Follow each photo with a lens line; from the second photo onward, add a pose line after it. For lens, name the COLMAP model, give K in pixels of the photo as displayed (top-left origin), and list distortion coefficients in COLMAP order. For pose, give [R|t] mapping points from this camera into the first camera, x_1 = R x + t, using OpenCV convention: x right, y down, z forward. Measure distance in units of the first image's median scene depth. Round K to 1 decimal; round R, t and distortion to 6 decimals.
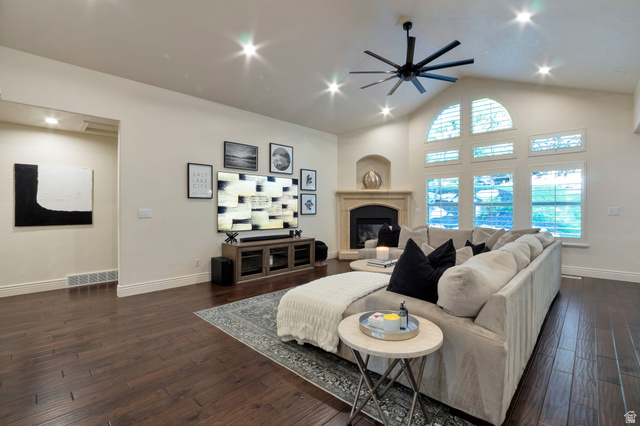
lens RADIAL K [[289.6, 0, 320.4], [0, 289.6, 210.9], [0, 0, 1]] dist [-0.034340, 0.001860]
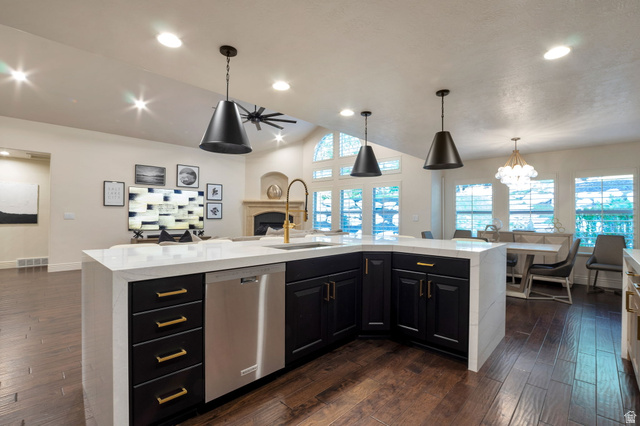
lens RADIAL K [[289.6, 0, 319.0], [0, 289.6, 216.2], [0, 0, 1]] dist [-0.034340, 0.001860]
pose [[0.999932, 0.011271, 0.002962, 0.477042], [-0.011263, 0.999932, -0.002913, -0.000969], [-0.002994, 0.002880, 0.999991, -0.321528]]
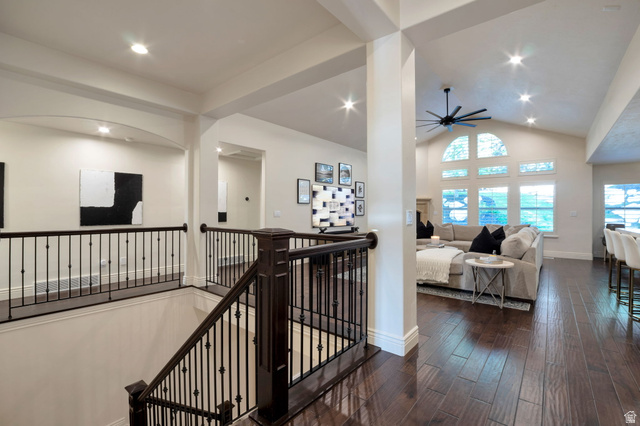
lens RADIAL K [[289.6, 0, 319.9], [0, 289.6, 209.6], [0, 0, 1]] dist [-0.034340, 0.001860]
pose [[0.996674, 0.007090, 0.081185, -0.374631], [-0.006098, 0.999904, -0.012455, 0.002809], [-0.081265, 0.011918, 0.996621, -0.347329]]
